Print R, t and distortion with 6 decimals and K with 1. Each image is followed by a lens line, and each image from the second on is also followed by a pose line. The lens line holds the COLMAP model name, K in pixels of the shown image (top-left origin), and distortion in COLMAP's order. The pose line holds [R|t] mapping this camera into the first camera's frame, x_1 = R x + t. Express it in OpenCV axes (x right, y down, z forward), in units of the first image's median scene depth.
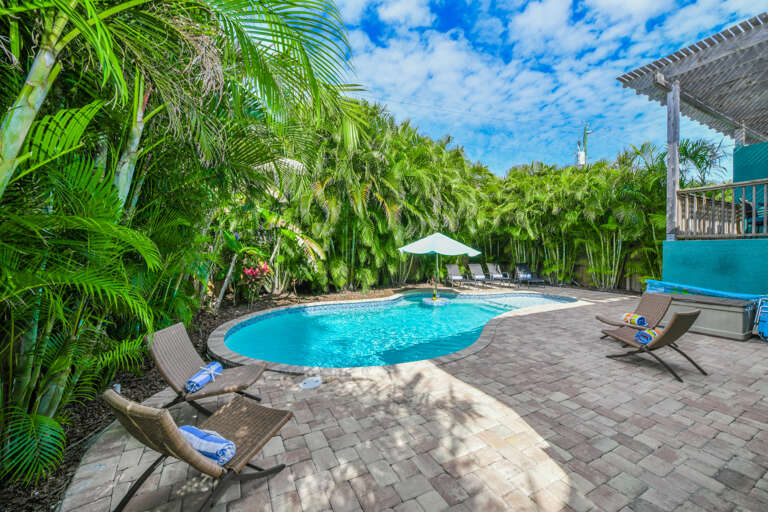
lens RADIAL K [[306.0, 0, 384.0], [0, 306.0, 256.0], [0, 0, 1]] dist [-0.000269, -0.000010]
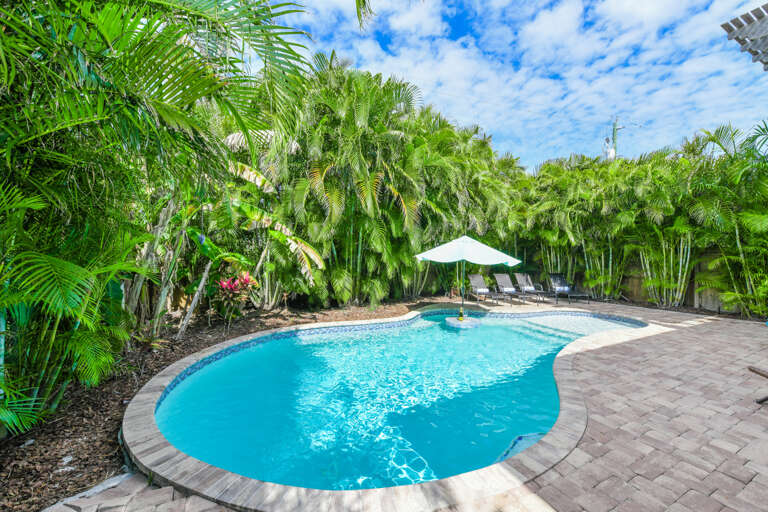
lens RADIAL K [[306.0, 0, 384.0], [0, 306.0, 256.0], [0, 0, 1]] dist [-0.000269, -0.000010]
pose [[0.999800, 0.005475, -0.019246, -0.019185], [-0.005906, 0.999732, -0.022378, -0.004140], [0.019118, 0.022487, 0.999564, 0.175522]]
